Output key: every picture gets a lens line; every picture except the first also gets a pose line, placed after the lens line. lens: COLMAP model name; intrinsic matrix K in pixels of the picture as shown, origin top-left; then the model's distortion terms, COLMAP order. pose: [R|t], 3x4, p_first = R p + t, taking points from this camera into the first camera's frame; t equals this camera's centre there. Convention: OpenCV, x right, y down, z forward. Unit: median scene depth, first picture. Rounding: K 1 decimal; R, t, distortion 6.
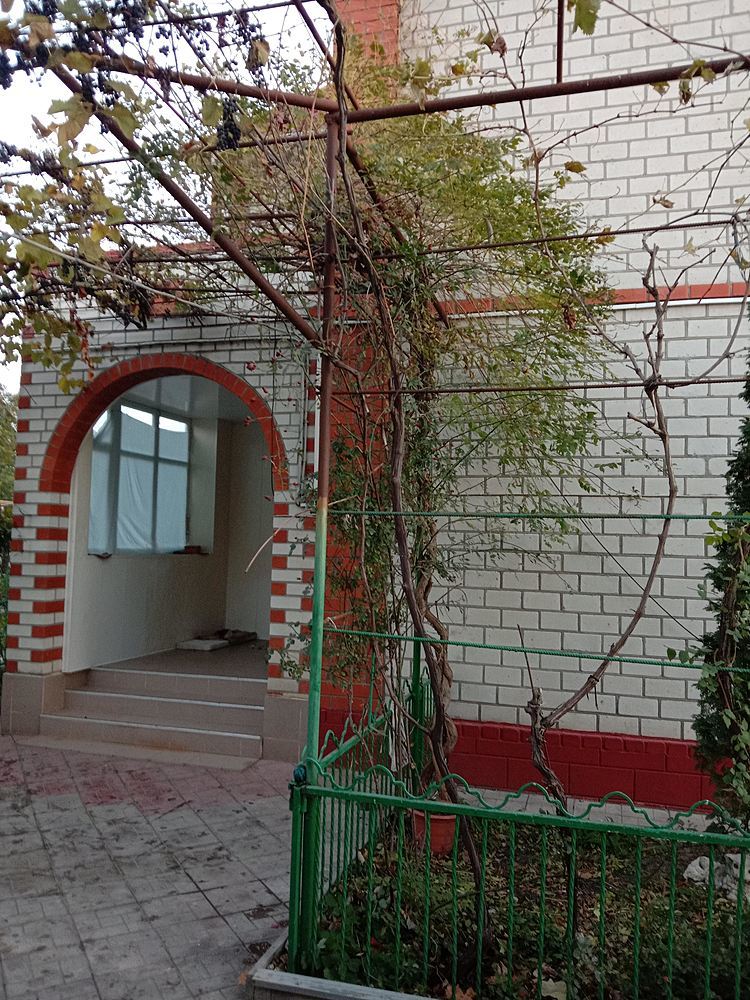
lens RADIAL K [[764.4, 0, 374.5], [0, 764.4, 500.0], [0, 0, 1]] dist [0.007717, -0.010326]
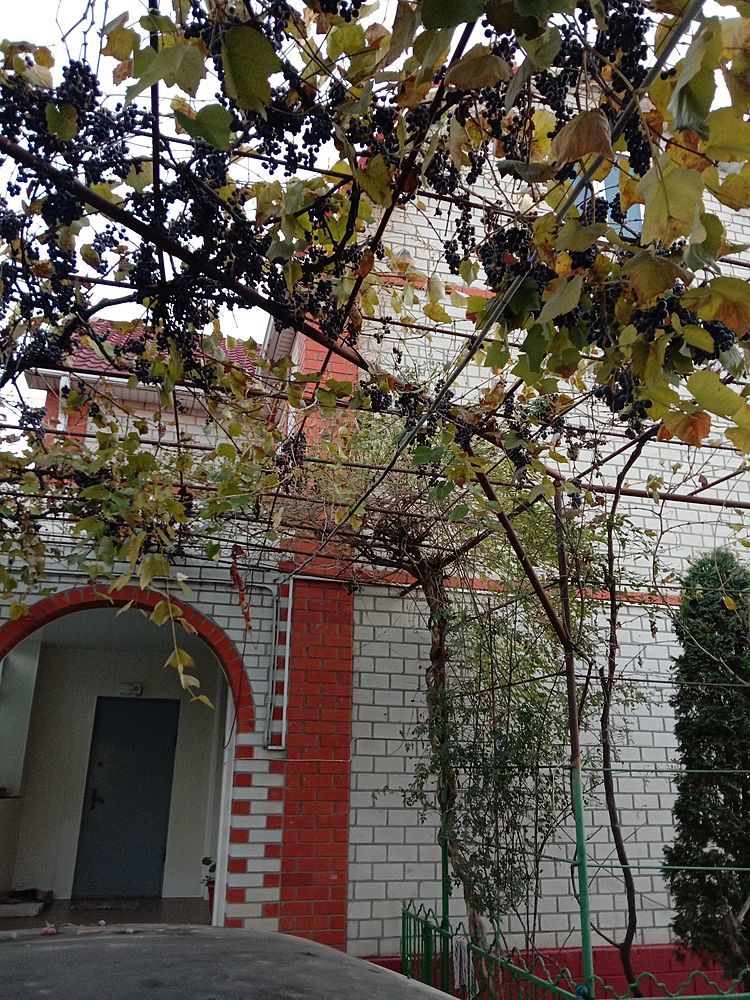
lens RADIAL K [[764.4, 0, 376.0], [0, 764.4, 500.9], [0, 0, 1]] dist [0.007717, -0.010326]
pose [[0.858117, 0.147819, 0.491716, -0.524204], [-0.012548, 0.963414, -0.267722, -0.038933], [-0.513301, 0.223567, 0.828577, -0.010557]]
